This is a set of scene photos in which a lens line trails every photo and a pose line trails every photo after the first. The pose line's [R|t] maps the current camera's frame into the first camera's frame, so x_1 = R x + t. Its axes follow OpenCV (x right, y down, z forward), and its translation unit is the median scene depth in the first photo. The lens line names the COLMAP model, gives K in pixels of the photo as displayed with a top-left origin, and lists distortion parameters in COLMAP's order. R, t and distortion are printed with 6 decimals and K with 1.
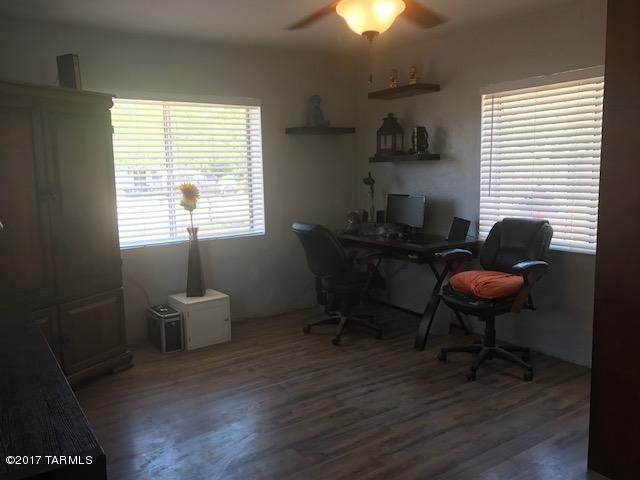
lens RADIAL K [[520.7, 0, 319.7], [0, 520.7, 239.1], [0, 0, 1]] dist [0.034674, -0.047910]
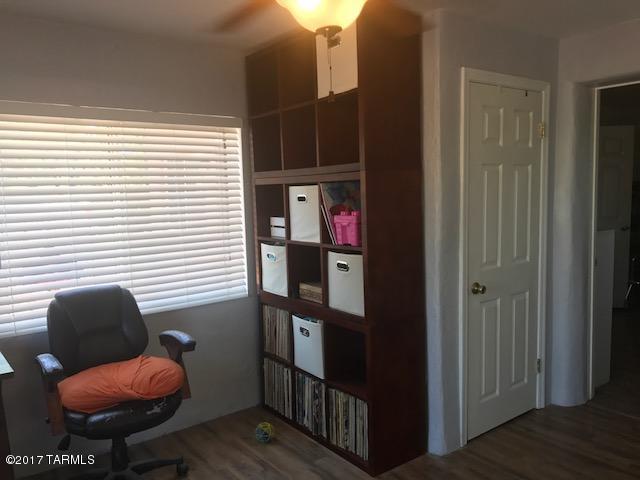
lens RADIAL K [[520.7, 0, 319.7], [0, 520.7, 241.5], [0, 0, 1]] dist [0.034674, -0.047910]
pose [[-0.071505, -0.068148, 0.995109, -0.437222], [0.161973, 0.983628, 0.079001, -0.129995], [-0.984201, 0.166829, -0.059296, 0.824036]]
